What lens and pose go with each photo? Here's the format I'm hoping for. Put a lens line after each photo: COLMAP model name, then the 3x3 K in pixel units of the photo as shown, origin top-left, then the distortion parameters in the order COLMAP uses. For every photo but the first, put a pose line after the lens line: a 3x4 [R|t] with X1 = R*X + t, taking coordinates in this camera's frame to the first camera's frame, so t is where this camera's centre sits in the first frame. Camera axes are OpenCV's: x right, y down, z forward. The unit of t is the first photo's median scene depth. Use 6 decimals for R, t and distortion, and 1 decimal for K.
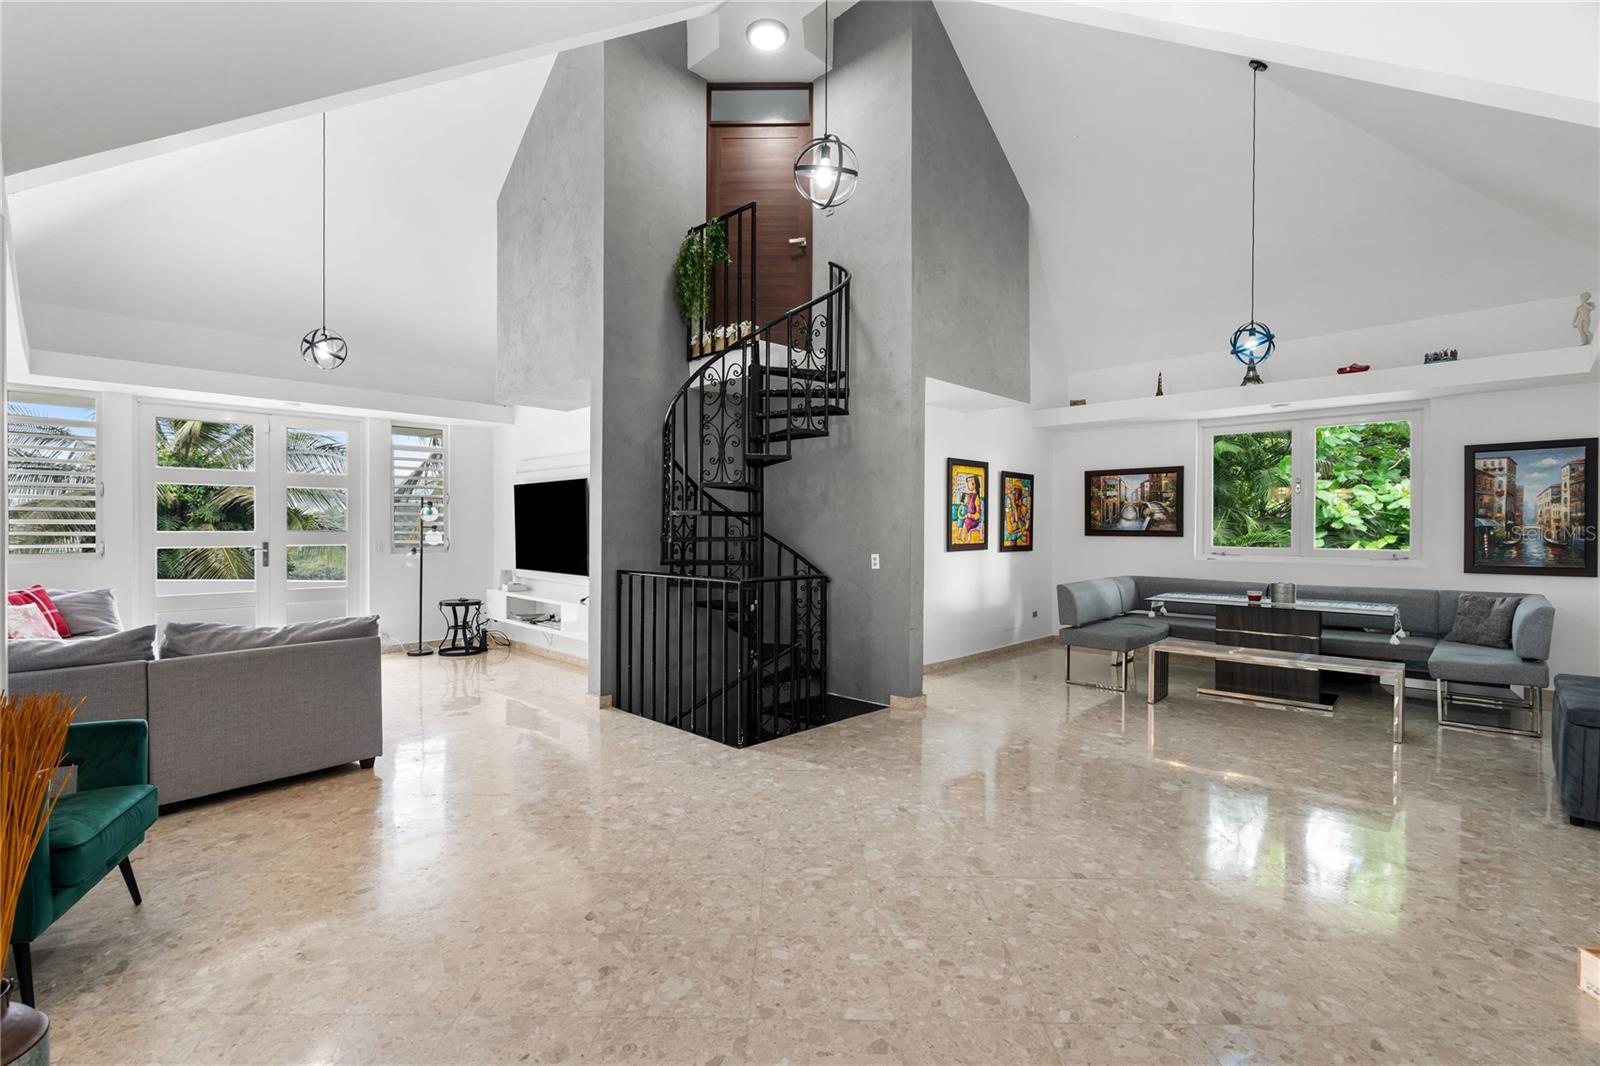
lens RADIAL K [[719.1, 0, 794.3], [0, 719.1, 530.5], [0, 0, 1]] dist [-0.002481, 0.001118]
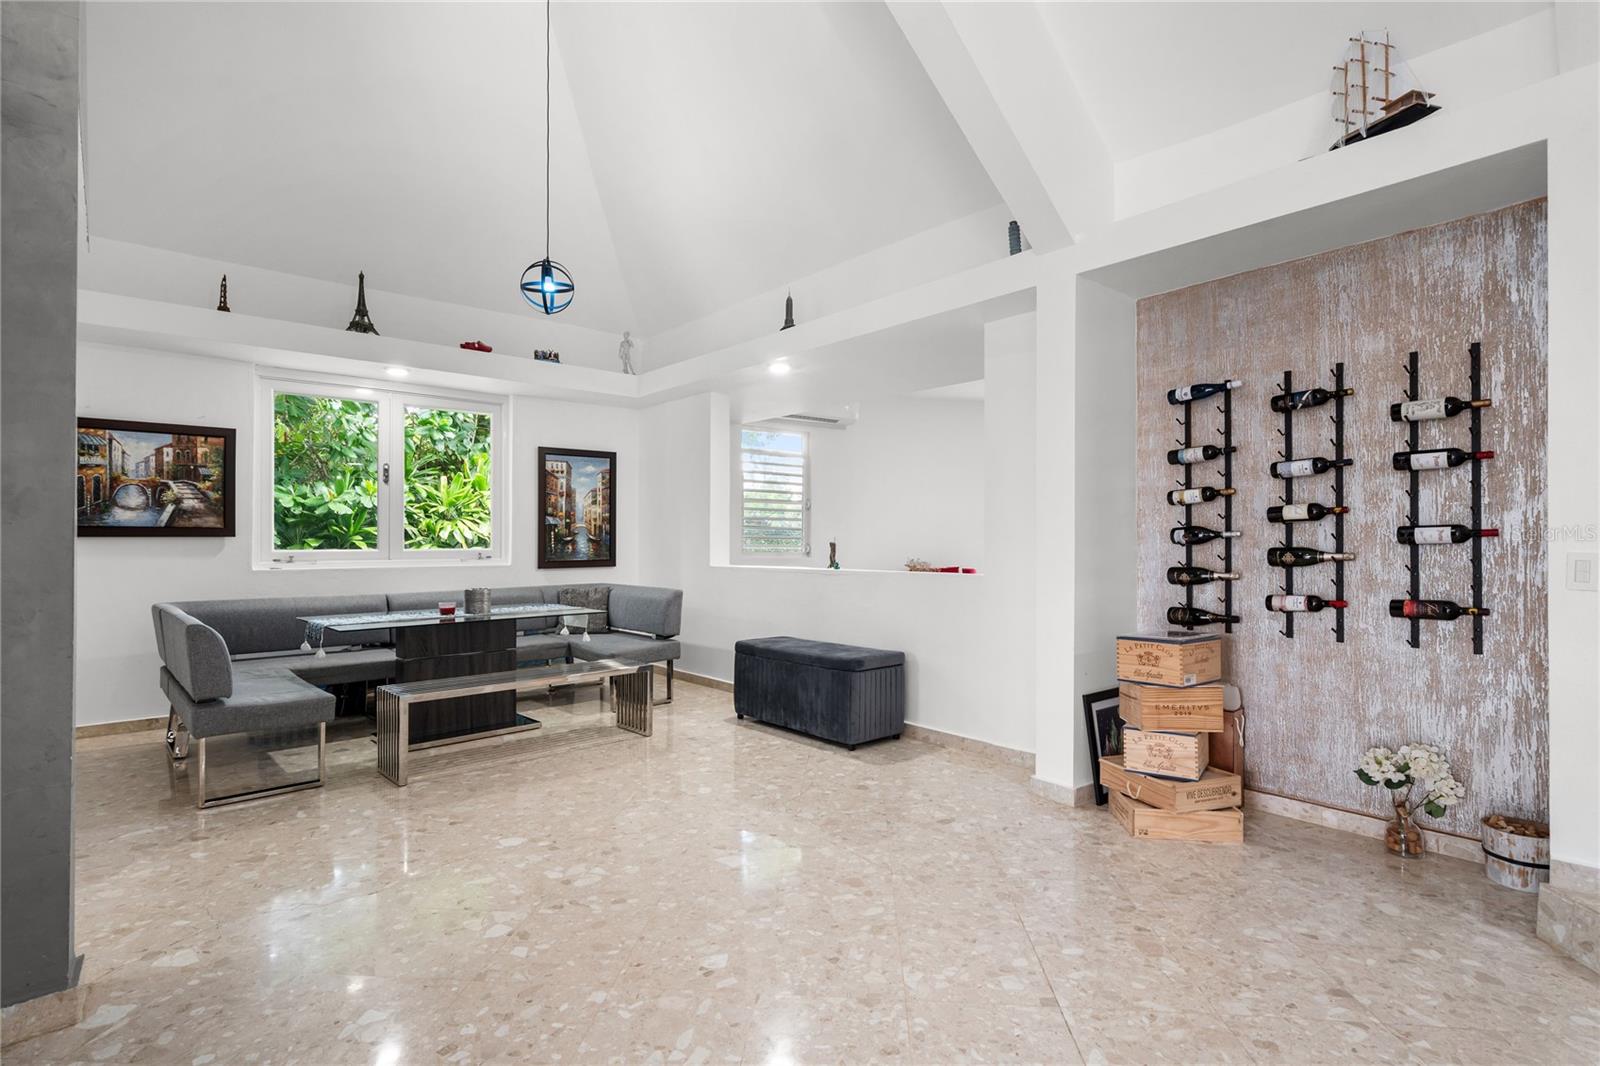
lens RADIAL K [[778.7, 0, 793.7], [0, 778.7, 536.8], [0, 0, 1]] dist [0.001456, 0.000218]
pose [[0.073199, 0.000493, 0.997317, -0.176531], [0.006840, 0.999976, -0.000996, 0.017224], [-0.997294, 0.006894, 0.073193, 0.575227]]
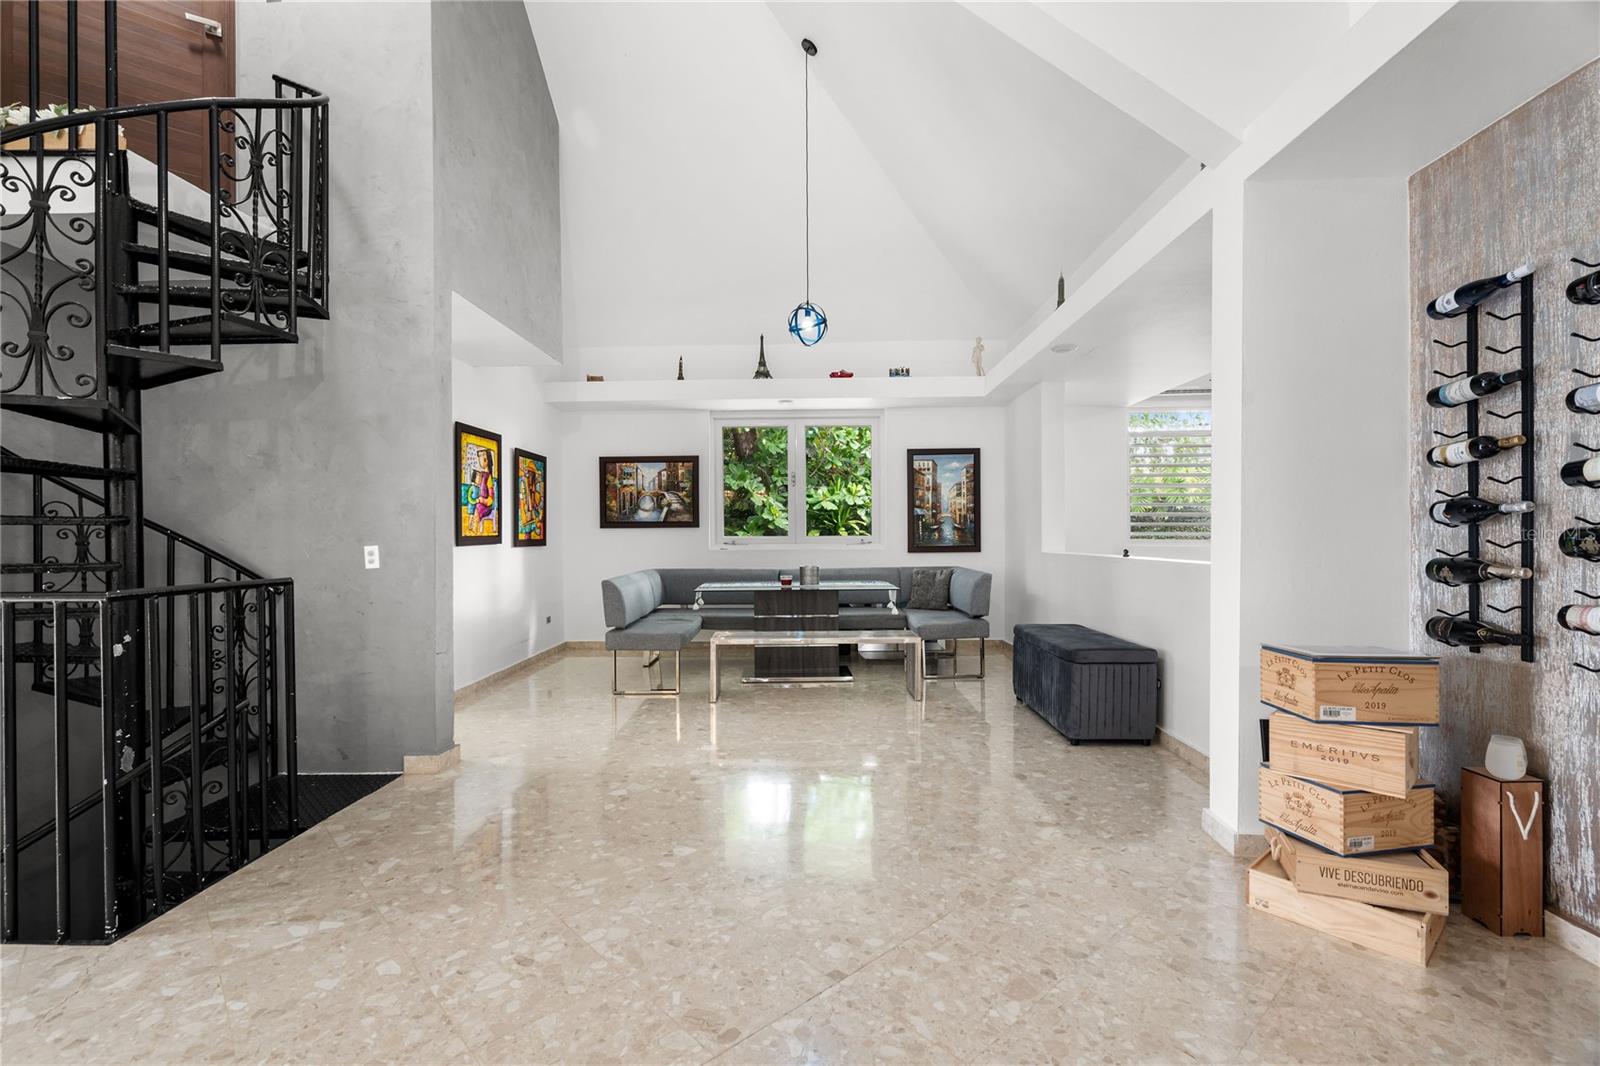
lens RADIAL K [[713.4, 0, 793.7], [0, 713.4, 537.0], [0, 0, 1]] dist [-0.003179, 0.000700]
pose [[0.729457, -0.012566, 0.683911, -0.048743], [0.013216, 0.999904, 0.004275, 0.025717], [-0.683899, 0.005920, 0.729552, 0.253747]]
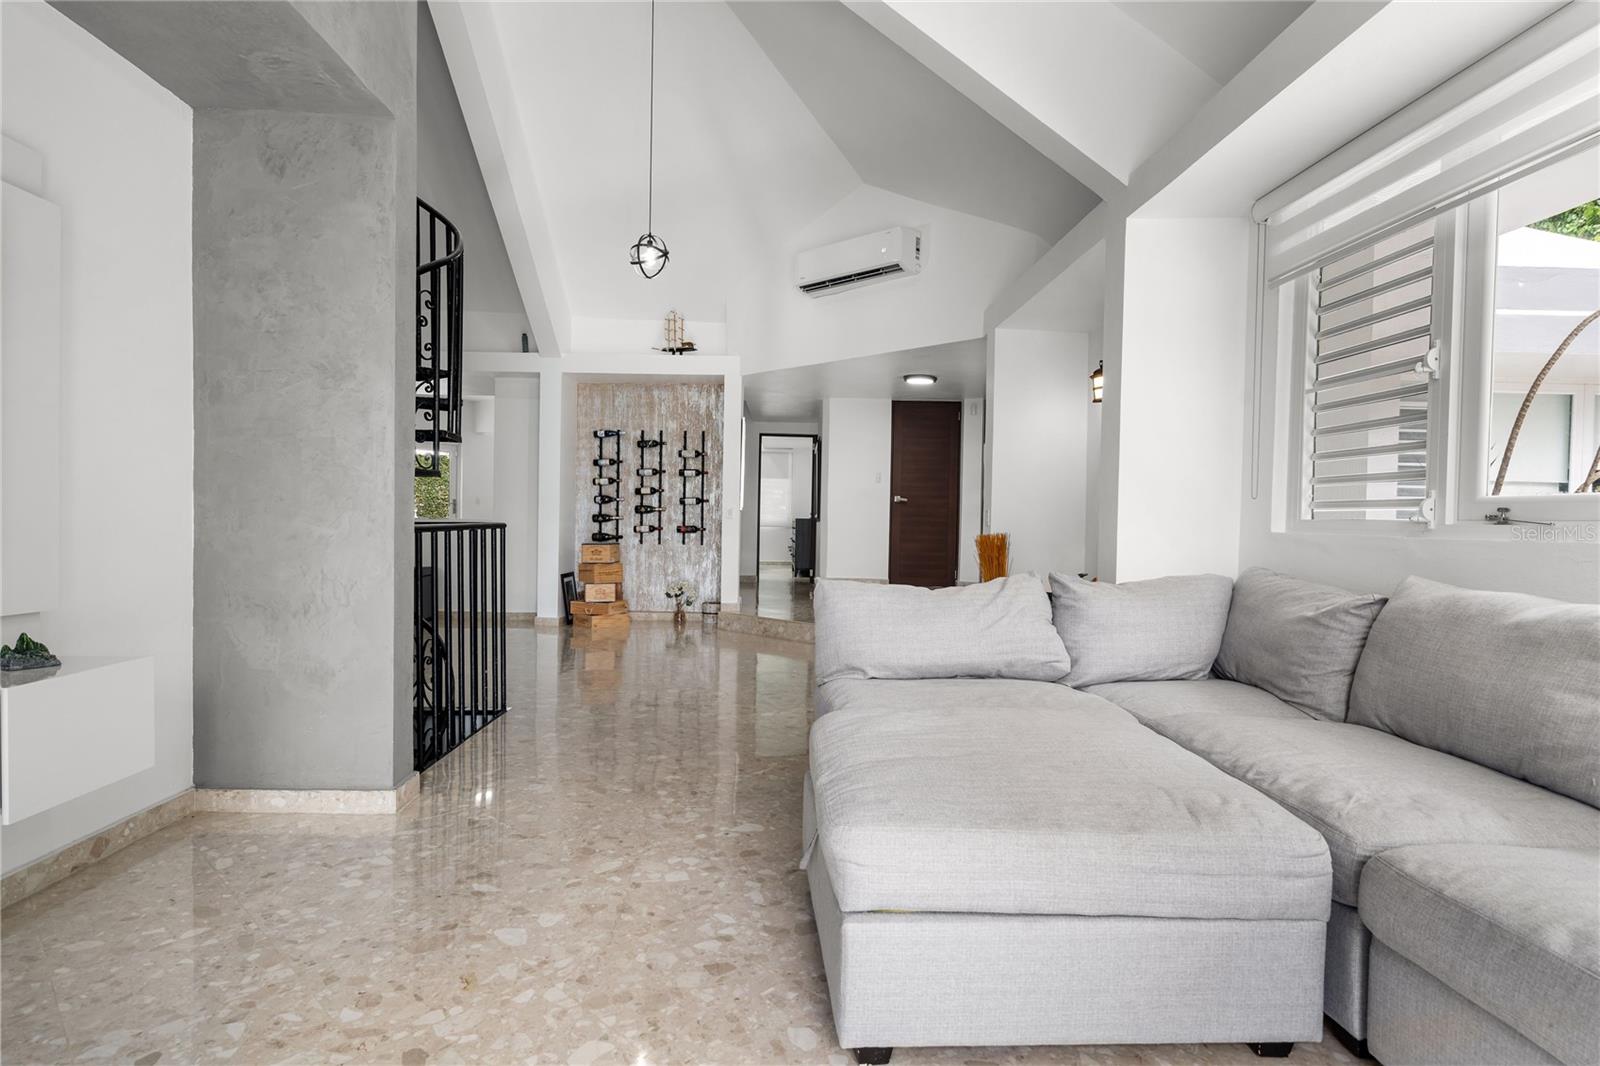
lens RADIAL K [[870.5, 0, 800.0], [0, 870.5, 533.0], [0, 0, 1]] dist [-0.000269, -0.000012]
pose [[-0.721597, -0.027027, 0.691786, -0.861834], [-0.014999, 0.999613, 0.023407, 0.036400], [-0.692151, 0.006515, -0.721723, 1.190164]]
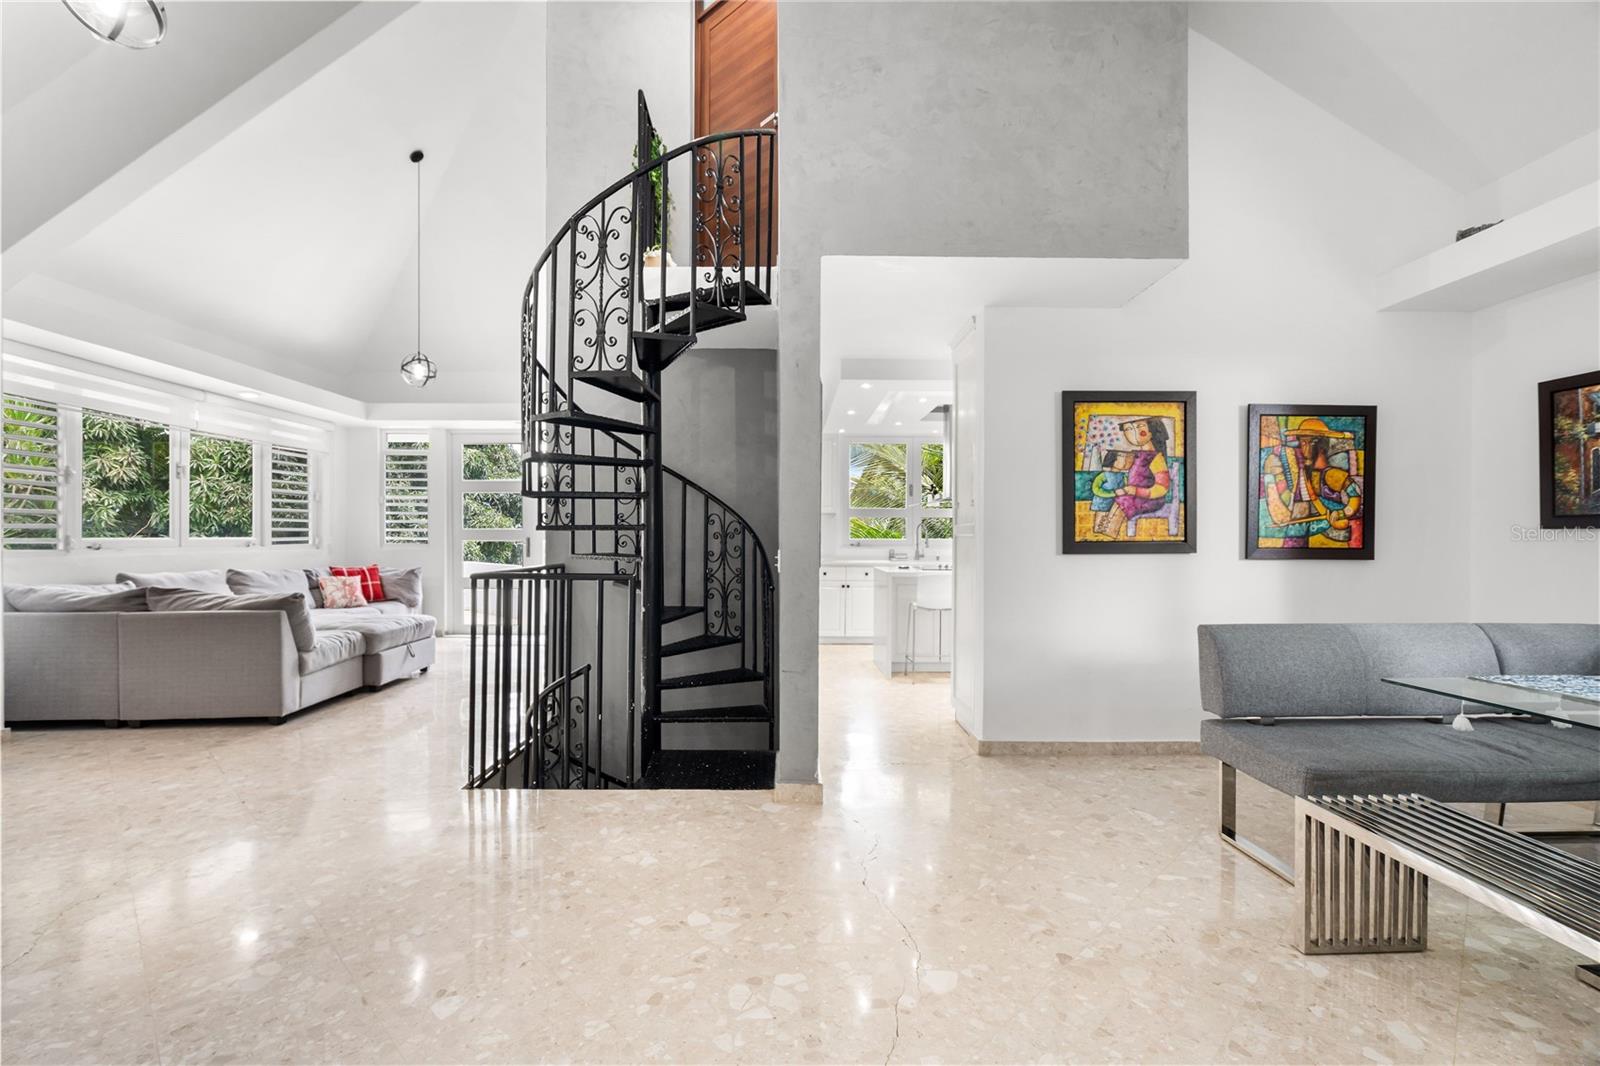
lens RADIAL K [[716.7, 0, 794.6], [0, 716.7, 537.1], [0, 0, 1]] dist [-0.001415, 0.000198]
pose [[0.716359, -0.000680, -0.697731, 0.552436], [-0.002889, 0.999988, -0.003941, 0.022600], [0.697725, 0.004839, 0.716349, 0.522980]]
